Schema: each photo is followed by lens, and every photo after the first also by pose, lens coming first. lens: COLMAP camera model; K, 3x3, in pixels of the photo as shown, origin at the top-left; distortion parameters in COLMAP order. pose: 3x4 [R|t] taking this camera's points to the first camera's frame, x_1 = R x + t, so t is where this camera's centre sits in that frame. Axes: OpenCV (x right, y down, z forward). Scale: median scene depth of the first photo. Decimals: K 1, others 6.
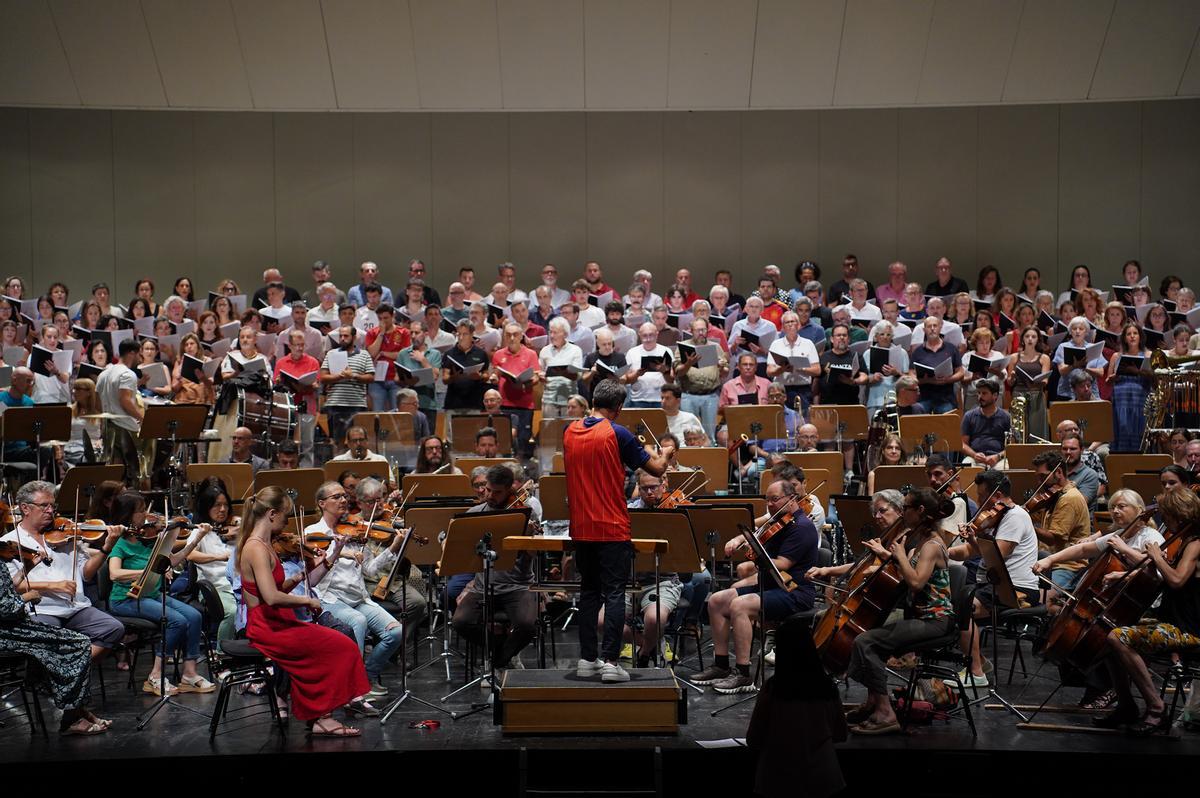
lens RADIAL K [[2186.2, 0, 602.3], [0, 2186.2, 436.6], [0, 0, 1]] dist [0.330500, 0.182178]
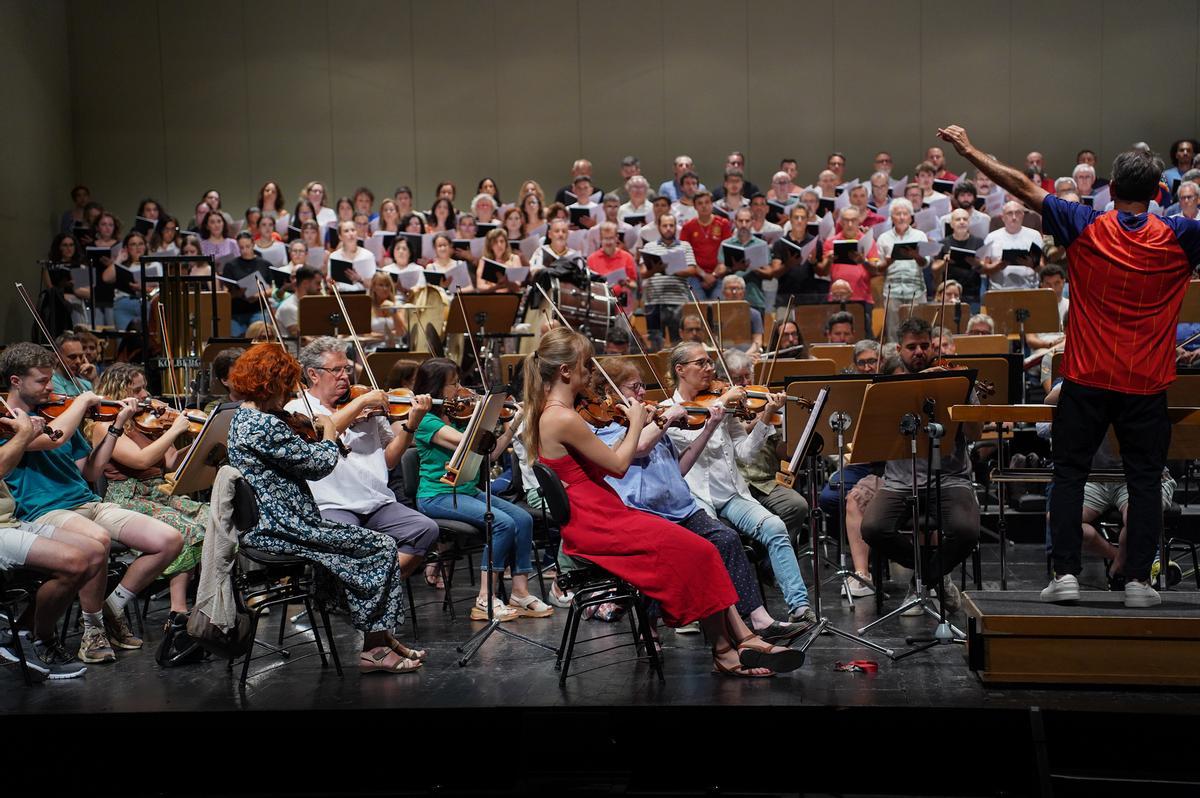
lens RADIAL K [[1751.8, 0, 600.0], [0, 1751.8, 399.0], [0, 0, 1]] dist [0.197543, -0.025695]
pose [[0.994161, -0.009470, -0.107494, -0.090775], [0.007898, 0.999856, -0.015044, 0.048284], [0.107621, 0.014107, 0.994092, 0.389736]]
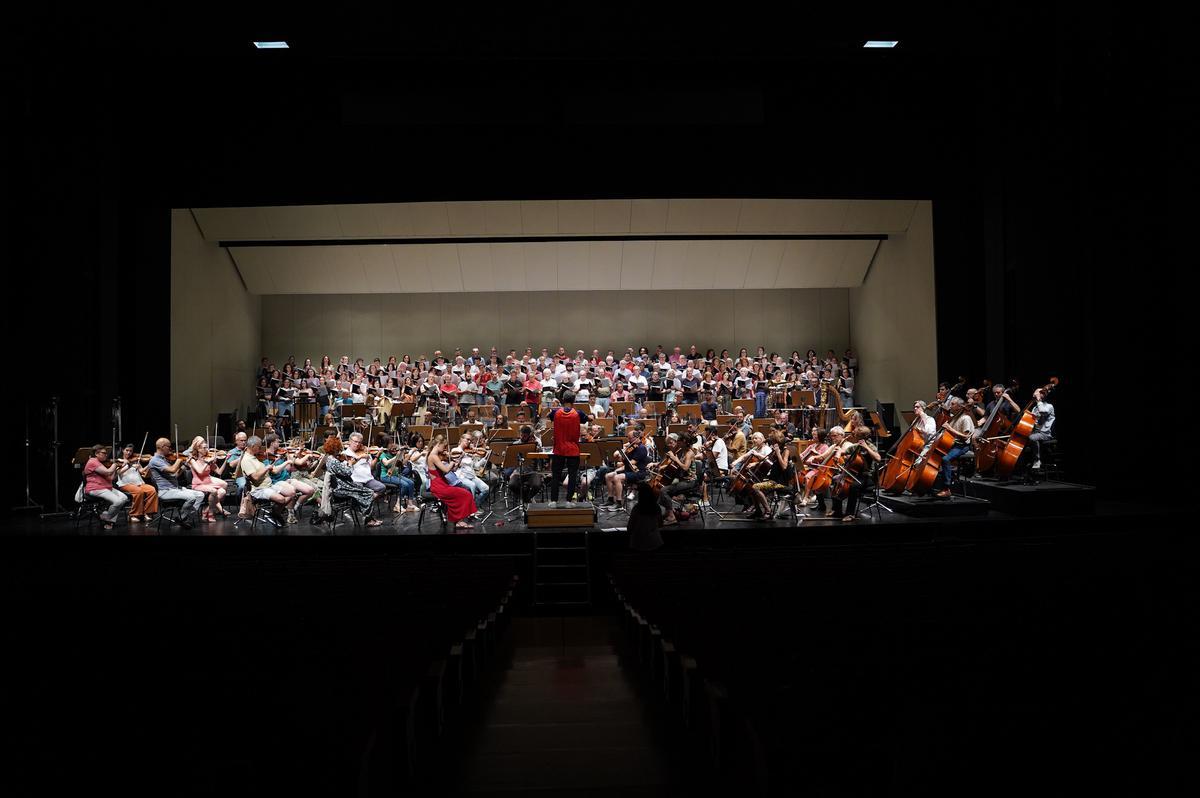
lens RADIAL K [[859.1, 0, 586.8], [0, 859.1, 375.8], [0, 0, 1]] dist [-0.150177, -0.000436]
pose [[0.999707, -0.007515, 0.022989, 0.002902], [0.008554, 0.998932, -0.045402, 0.001015], [-0.022623, 0.045585, 0.998704, -0.026138]]
